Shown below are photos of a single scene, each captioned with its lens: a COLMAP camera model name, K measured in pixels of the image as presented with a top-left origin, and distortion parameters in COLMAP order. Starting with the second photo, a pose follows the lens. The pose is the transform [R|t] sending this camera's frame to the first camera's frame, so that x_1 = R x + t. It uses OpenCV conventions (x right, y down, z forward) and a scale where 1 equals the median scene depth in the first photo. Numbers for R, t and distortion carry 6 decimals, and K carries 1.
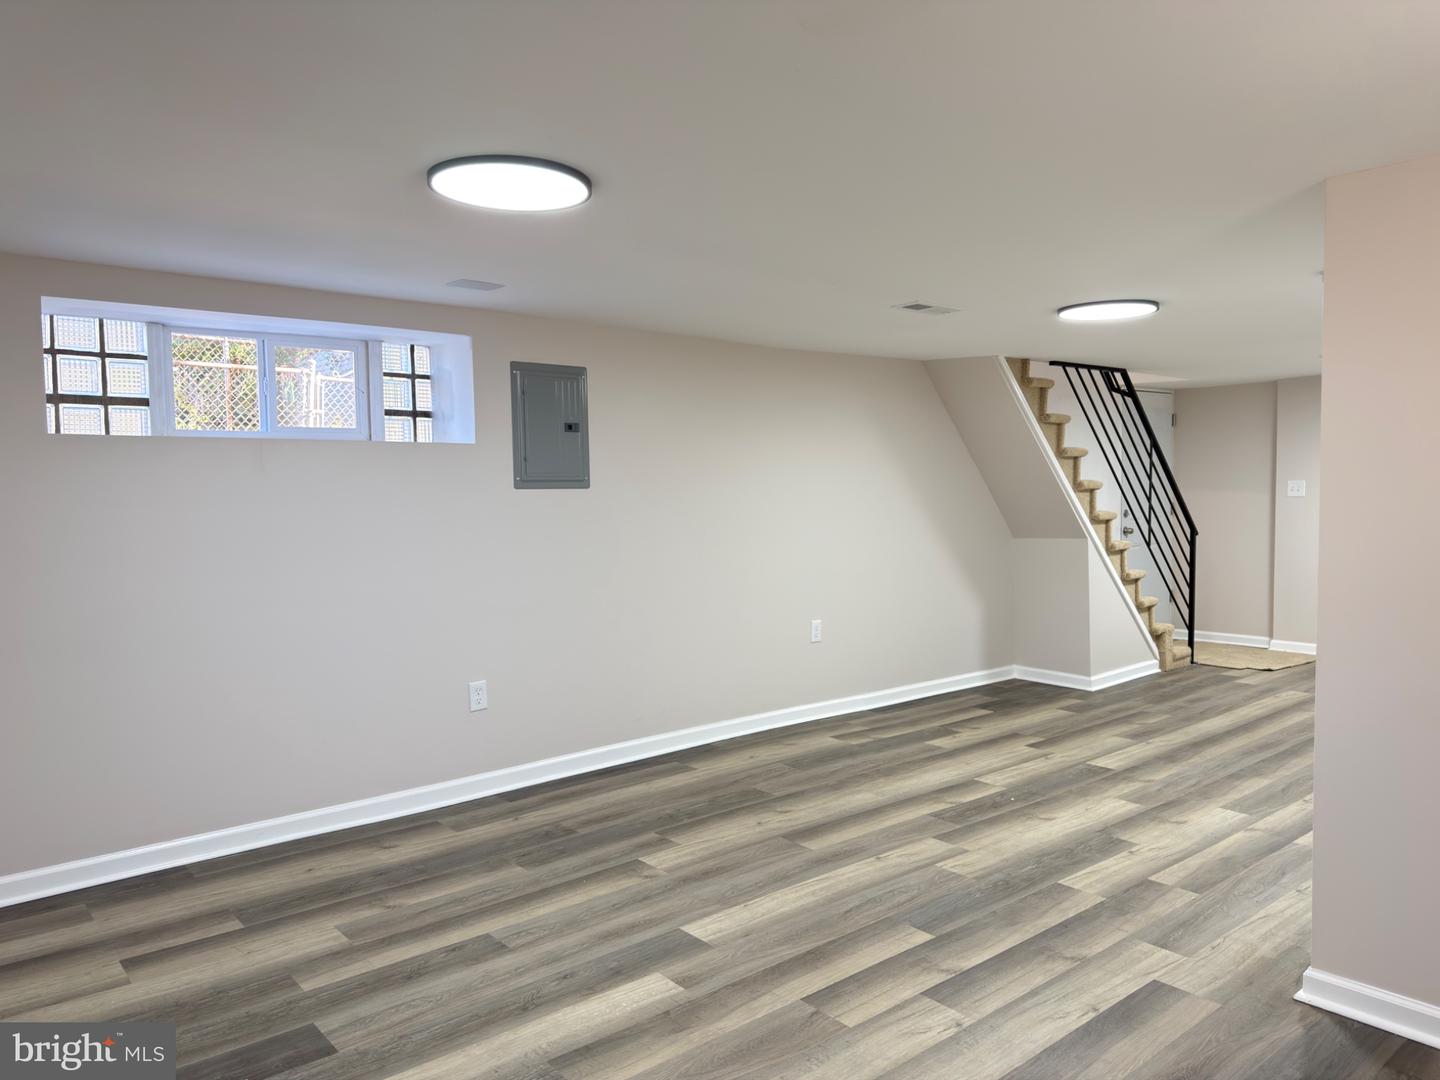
lens RADIAL K [[1014.3, 0, 716.1], [0, 1014.3, 541.9], [0, 0, 1]] dist [0.080176, -0.122734]
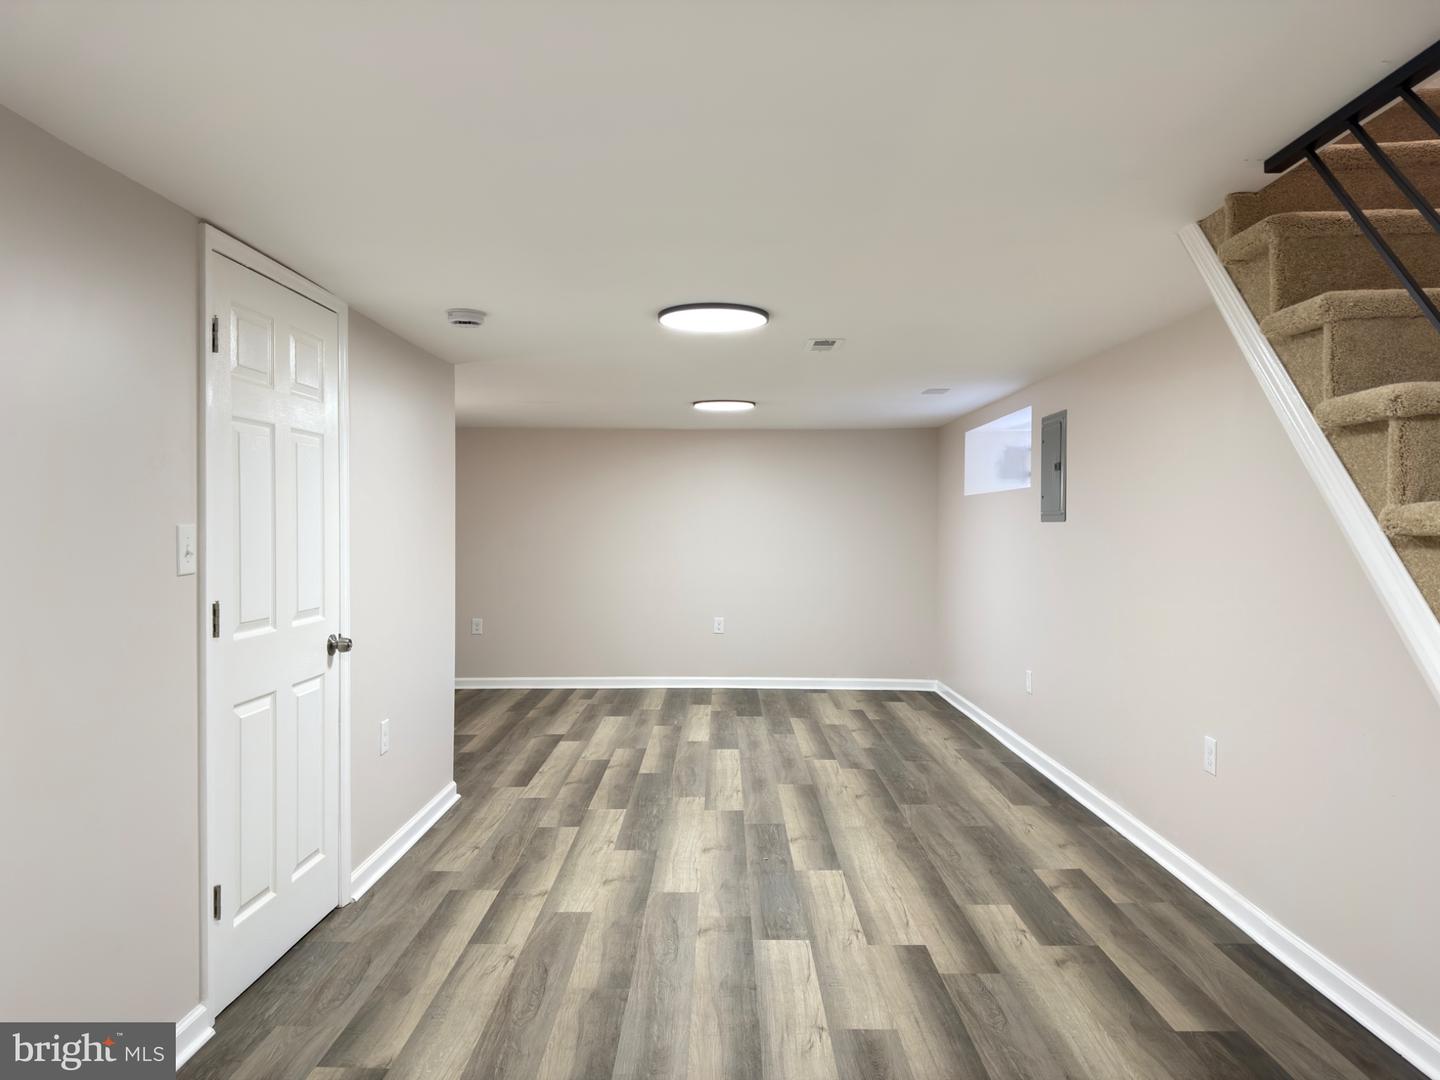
lens RADIAL K [[1014.3, 0, 716.1], [0, 1014.3, 541.9], [0, 0, 1]] dist [0.080176, -0.122734]
pose [[-0.656187, 0.011890, -0.754505, 0.982659], [-0.045817, 0.997403, 0.055564, -0.080524], [0.753206, 0.071029, -0.653938, 1.505556]]
